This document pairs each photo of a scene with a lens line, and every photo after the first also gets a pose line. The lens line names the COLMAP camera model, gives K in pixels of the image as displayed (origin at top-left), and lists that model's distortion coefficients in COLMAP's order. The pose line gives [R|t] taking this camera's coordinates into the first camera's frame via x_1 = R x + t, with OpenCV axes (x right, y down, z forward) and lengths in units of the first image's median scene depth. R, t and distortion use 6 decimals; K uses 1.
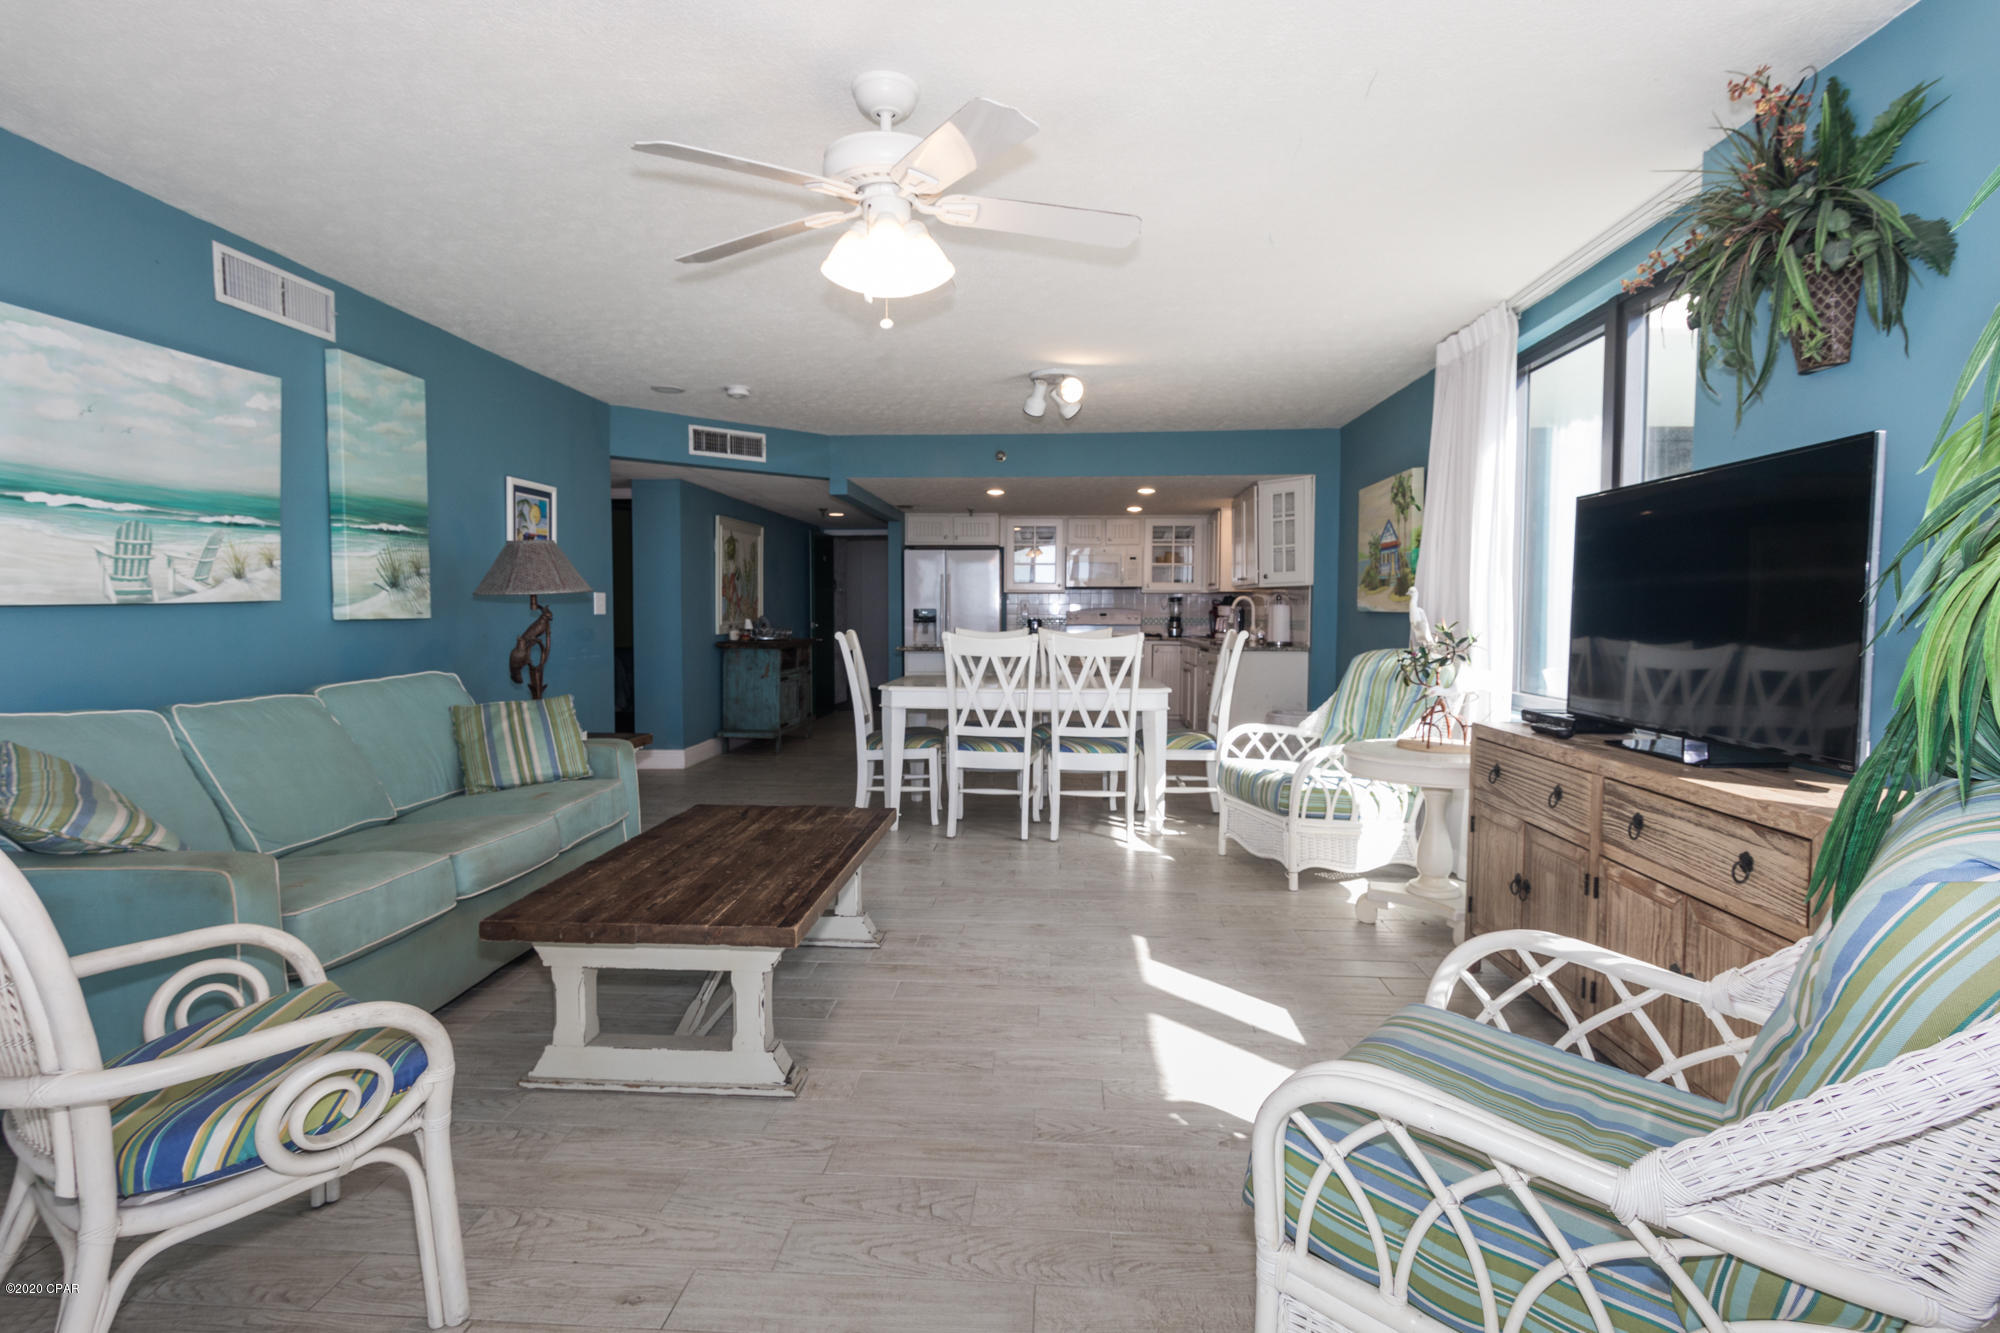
lens RADIAL K [[1010.3, 0, 993.4], [0, 1010.3, 664.3], [0, 0, 1]] dist [-0.001130, -0.000678]
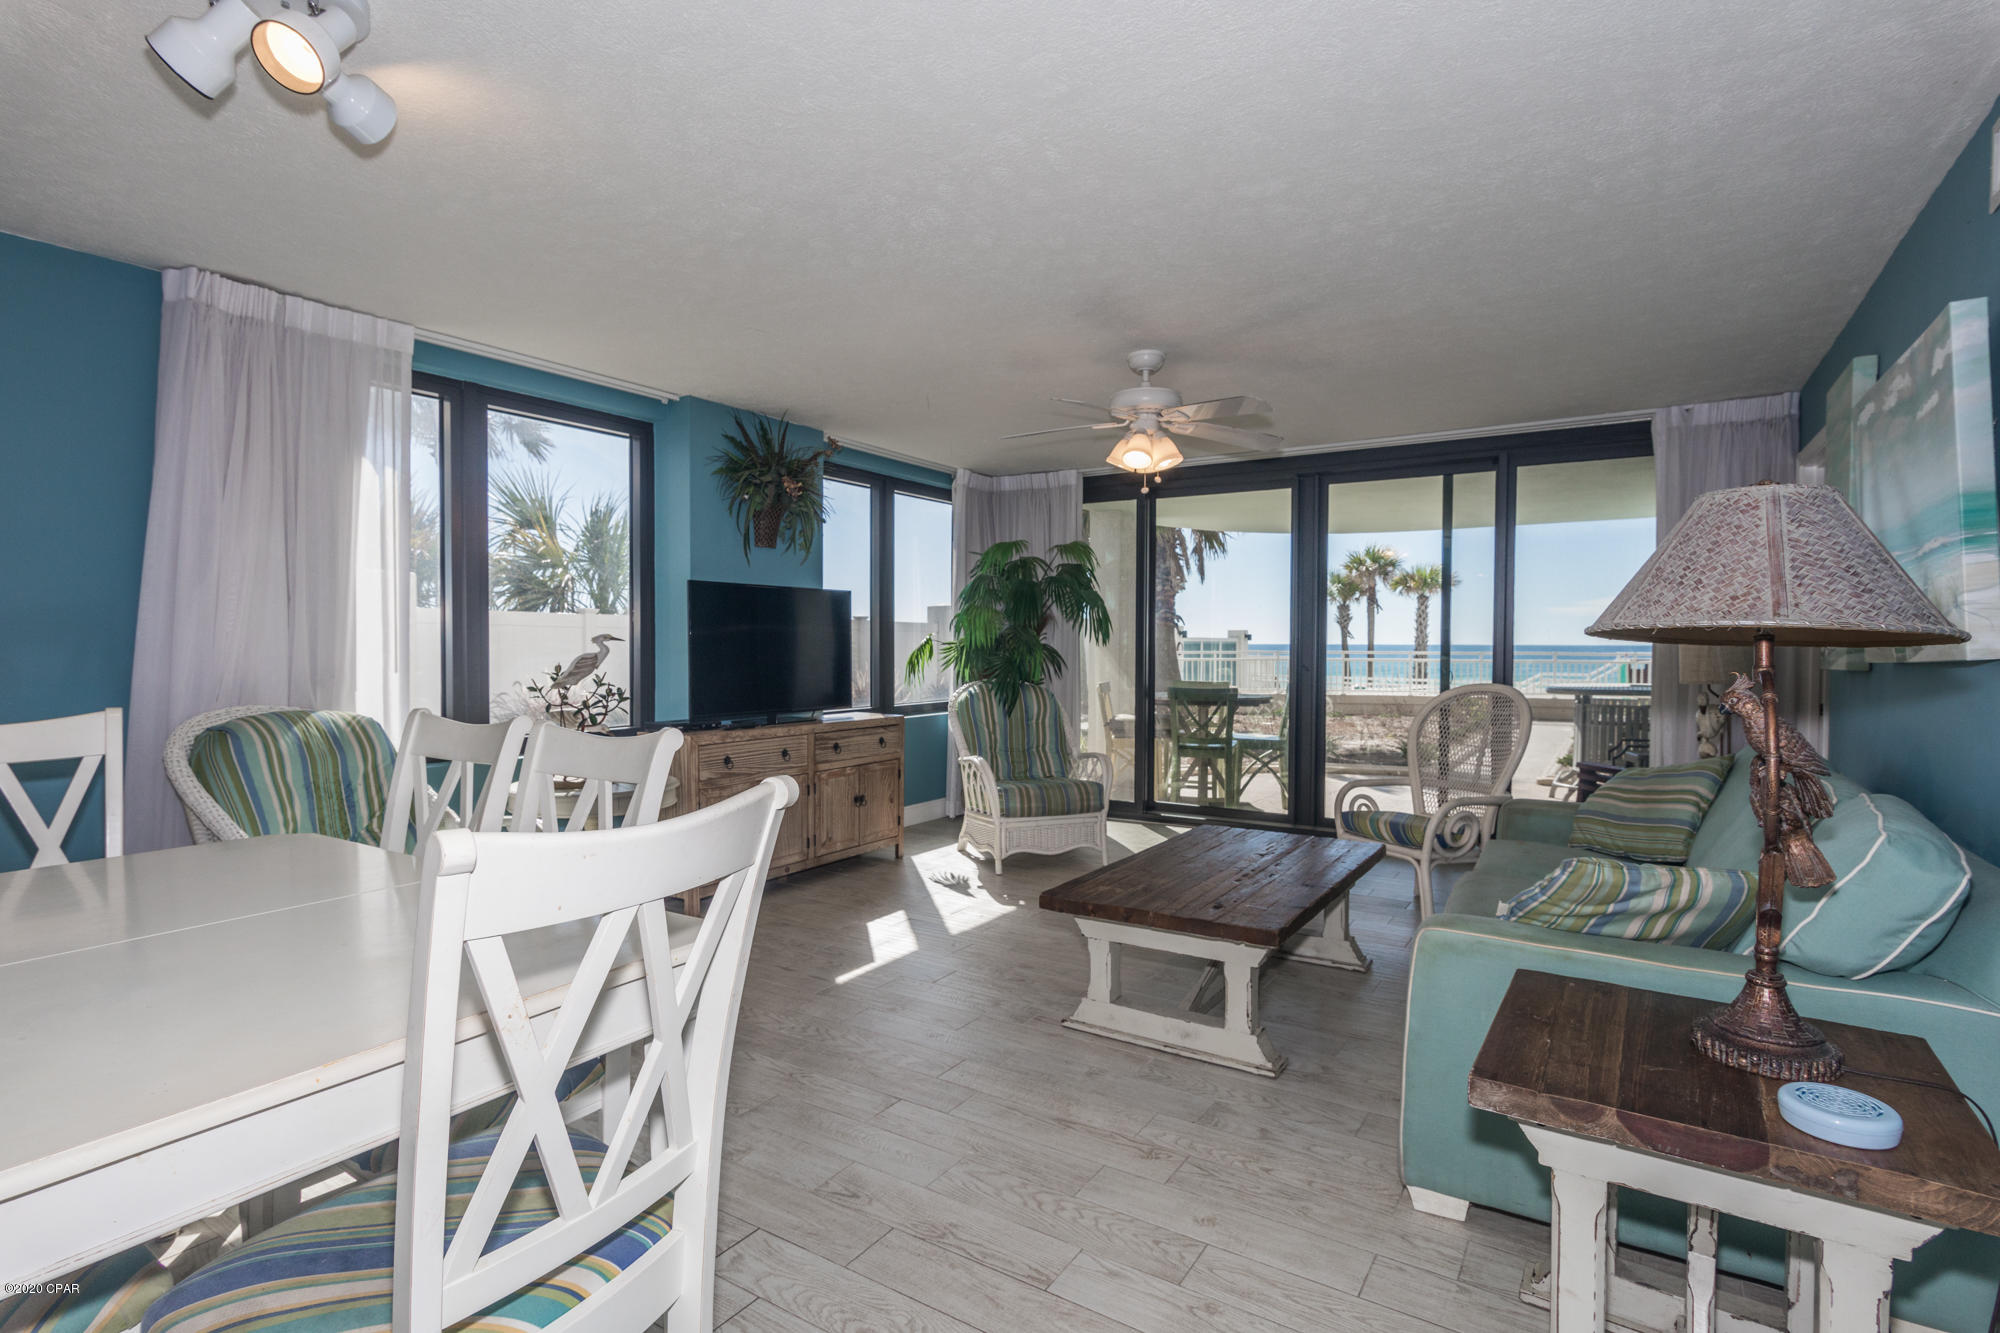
lens RADIAL K [[981.6, 0, 997.6], [0, 981.6, 665.4], [0, 0, 1]] dist [0.001125, 0.000294]
pose [[-0.878532, -0.015647, 0.477427, -0.328934], [0.020937, 0.997242, 0.071211, -0.078720], [-0.477225, 0.072557, -0.875781, 1.246868]]
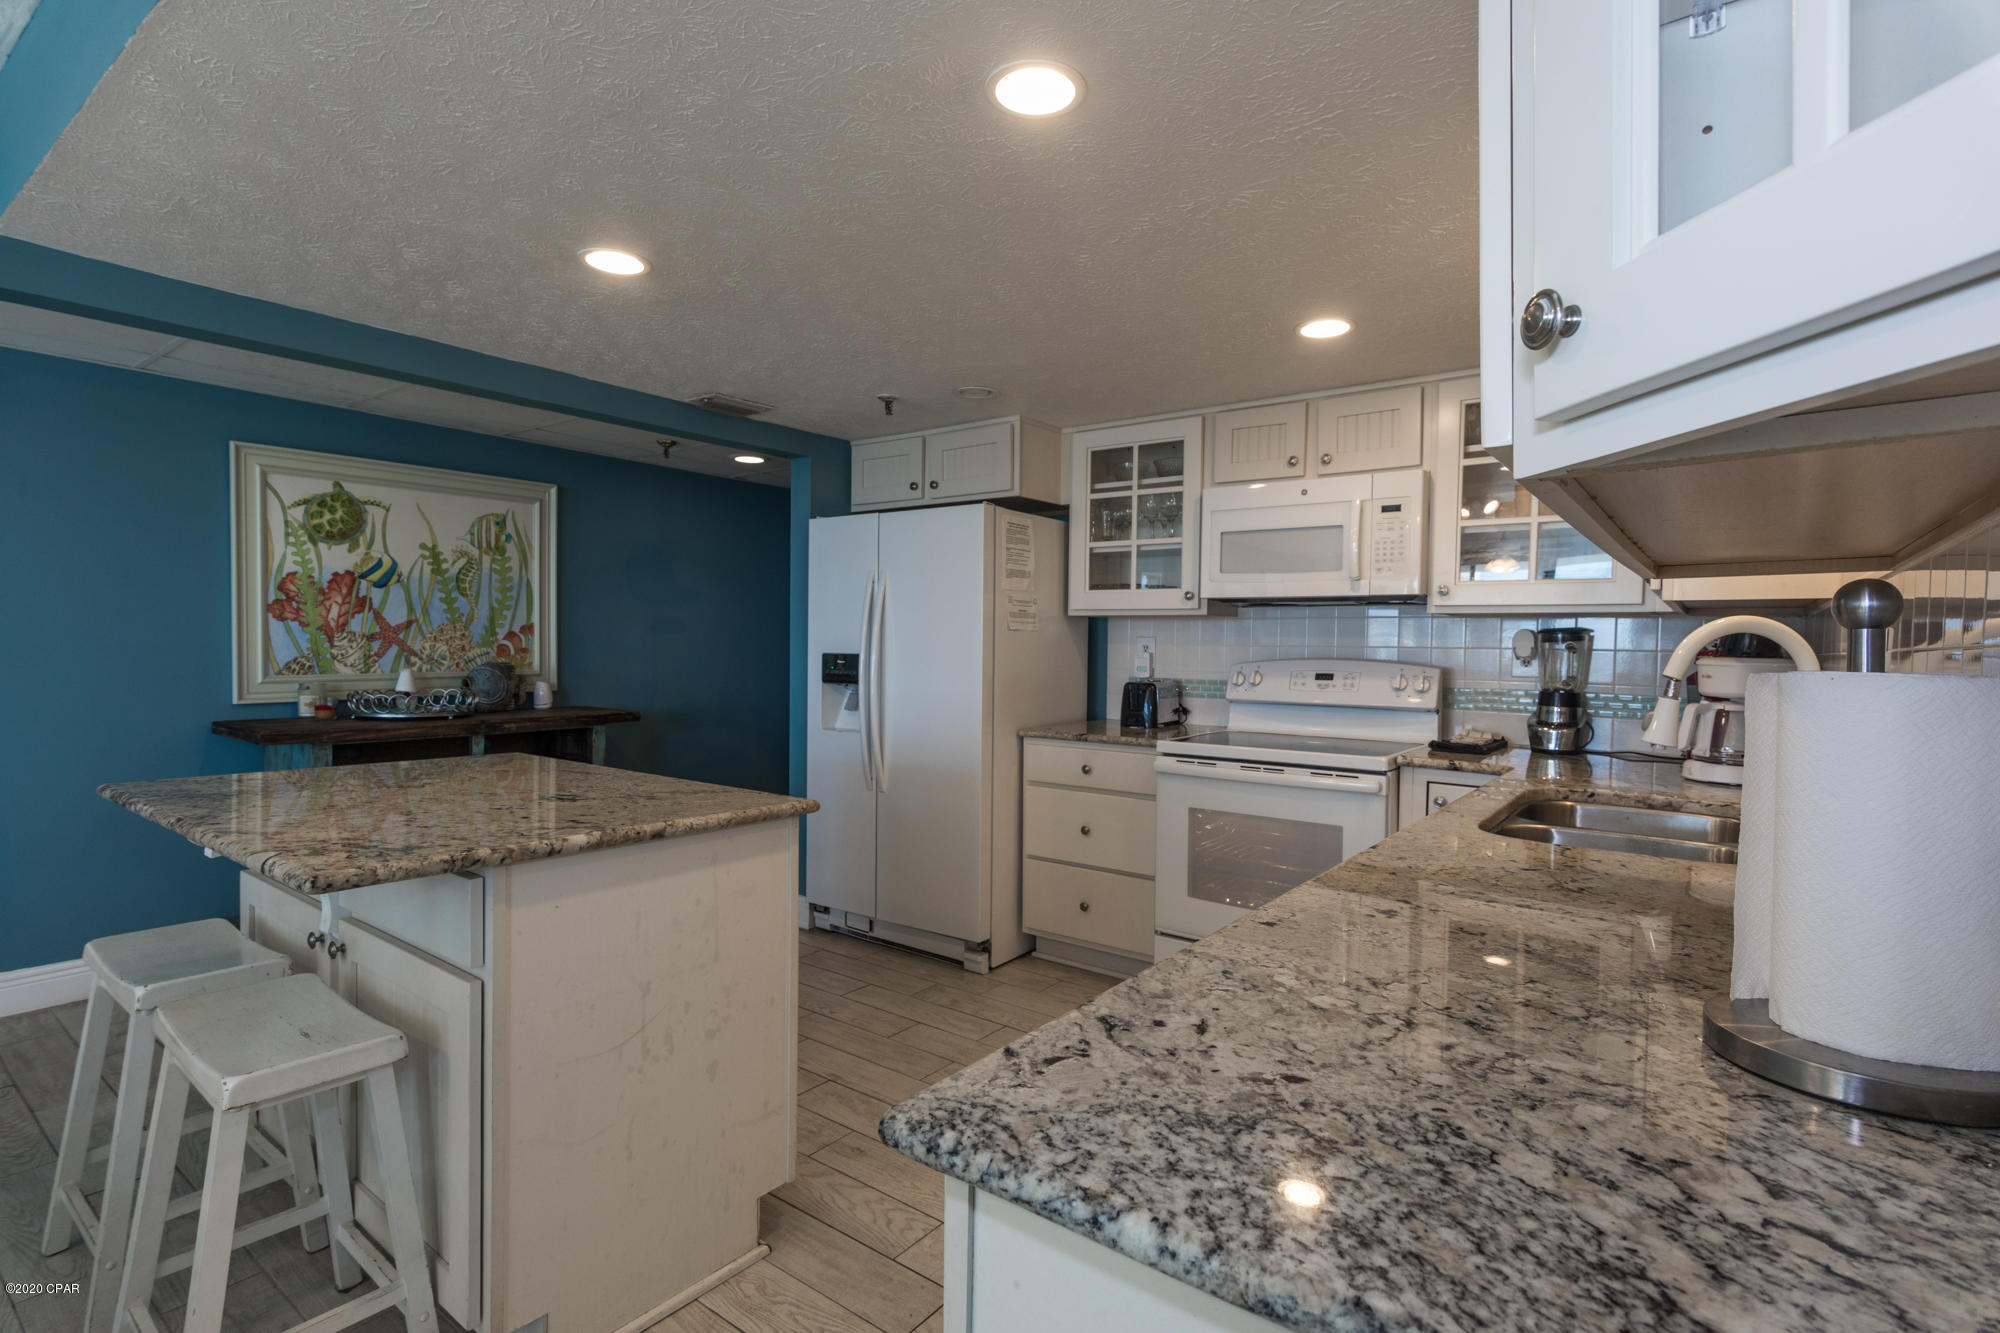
lens RADIAL K [[956.7, 0, 997.8], [0, 956.7, 665.0], [0, 0, 1]] dist [0.000091, 0.000457]
pose [[0.837631, 0.022109, -0.545789, 0.394235], [-0.041492, 0.998869, -0.023216, -0.081402], [0.544659, 0.042092, 0.837601, 1.314282]]
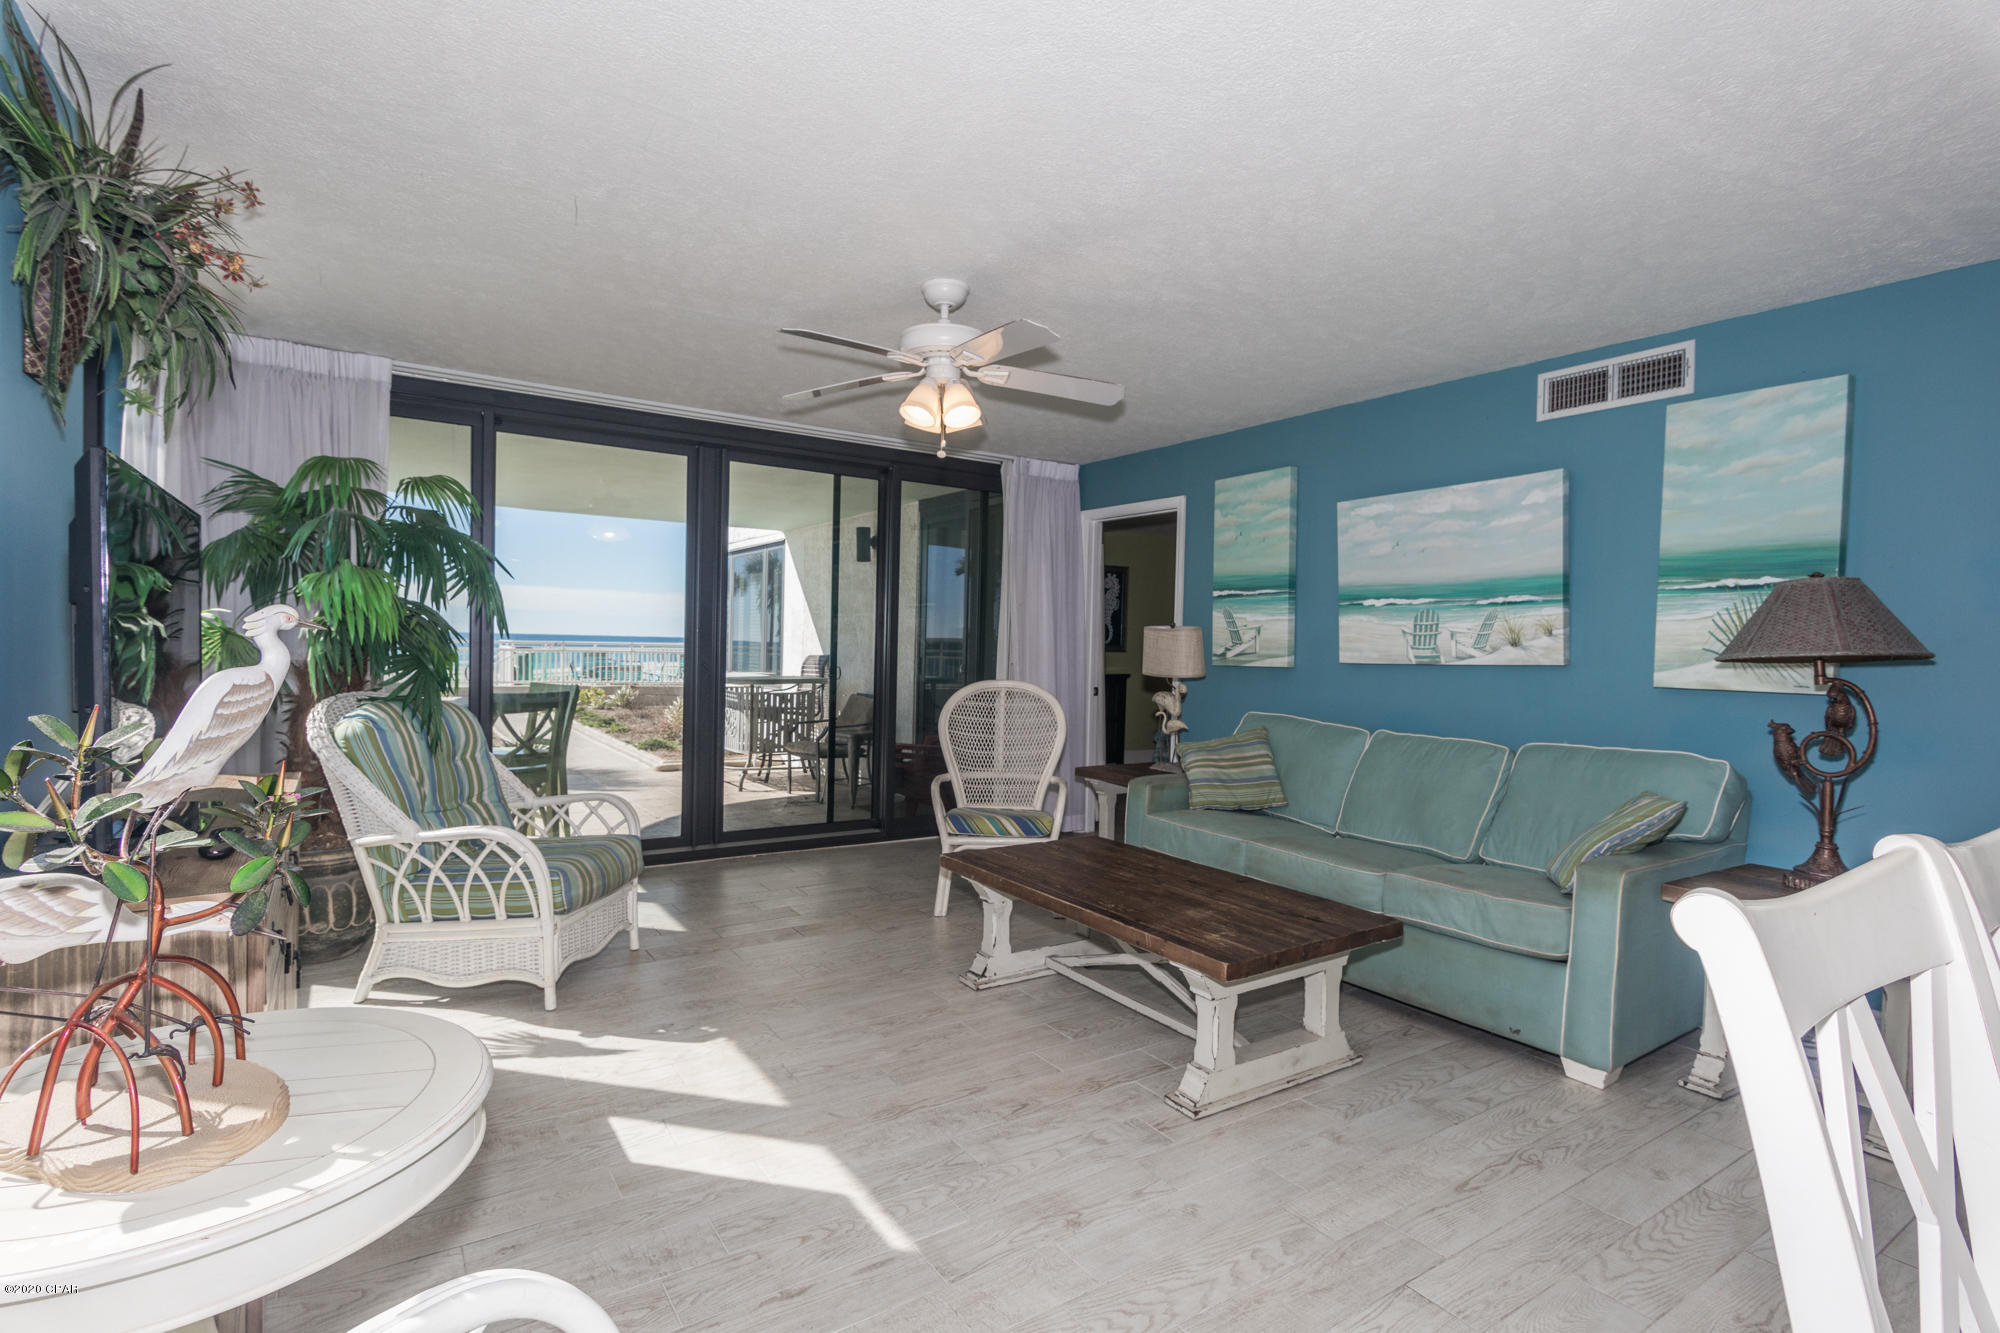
lens RADIAL K [[959.8, 0, 995.1], [0, 959.8, 660.7], [0, 0, 1]] dist [0.000367, 0.000114]
pose [[-0.789903, -0.010254, -0.613146, 0.308179], [-0.058140, 0.996609, 0.058233, -0.064949], [0.610470, 0.081647, -0.787820, 1.009649]]
